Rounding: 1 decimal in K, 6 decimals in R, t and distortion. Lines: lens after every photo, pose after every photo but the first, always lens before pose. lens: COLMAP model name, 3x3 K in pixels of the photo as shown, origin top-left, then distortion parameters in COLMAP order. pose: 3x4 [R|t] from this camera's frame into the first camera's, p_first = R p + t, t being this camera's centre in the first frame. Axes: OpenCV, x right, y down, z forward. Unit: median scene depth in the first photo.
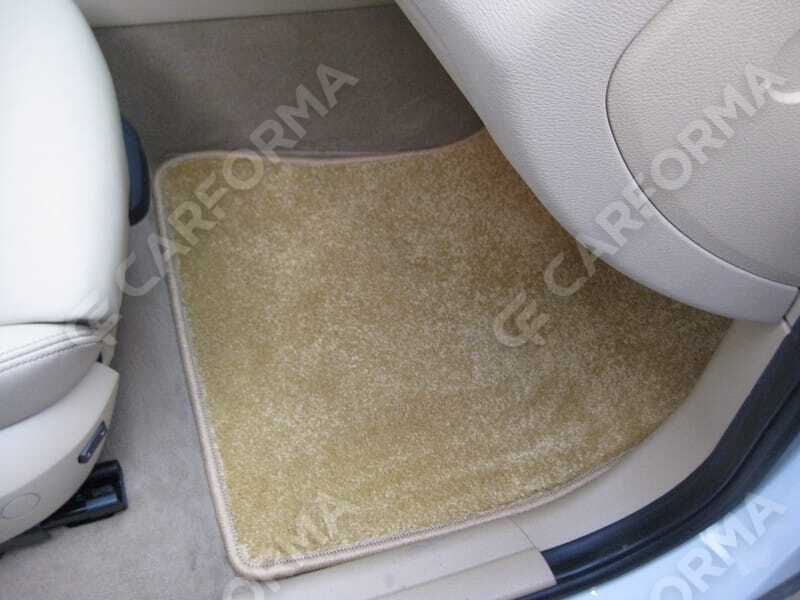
lens RADIAL K [[876.4, 0, 400.0], [0, 876.4, 300.0], [0, 0, 1]] dist [-0.016156, -0.007257]
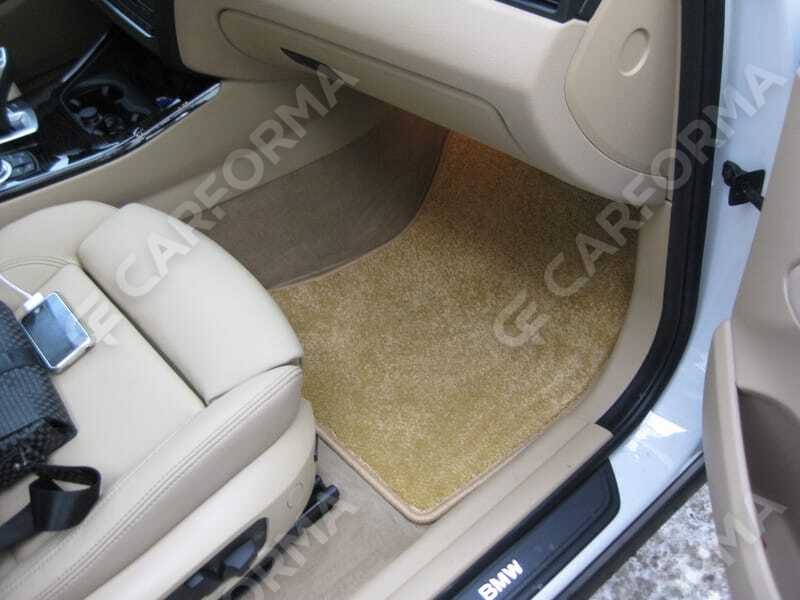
lens RADIAL K [[876.4, 0, 400.0], [0, 876.4, 300.0], [0, 0, 1]] dist [-0.016156, -0.007257]
pose [[0.907704, -0.365889, 0.205423, -0.326682], [0.400219, 0.902019, -0.161820, 0.177586], [-0.126088, 0.229099, 0.965202, -0.409719]]
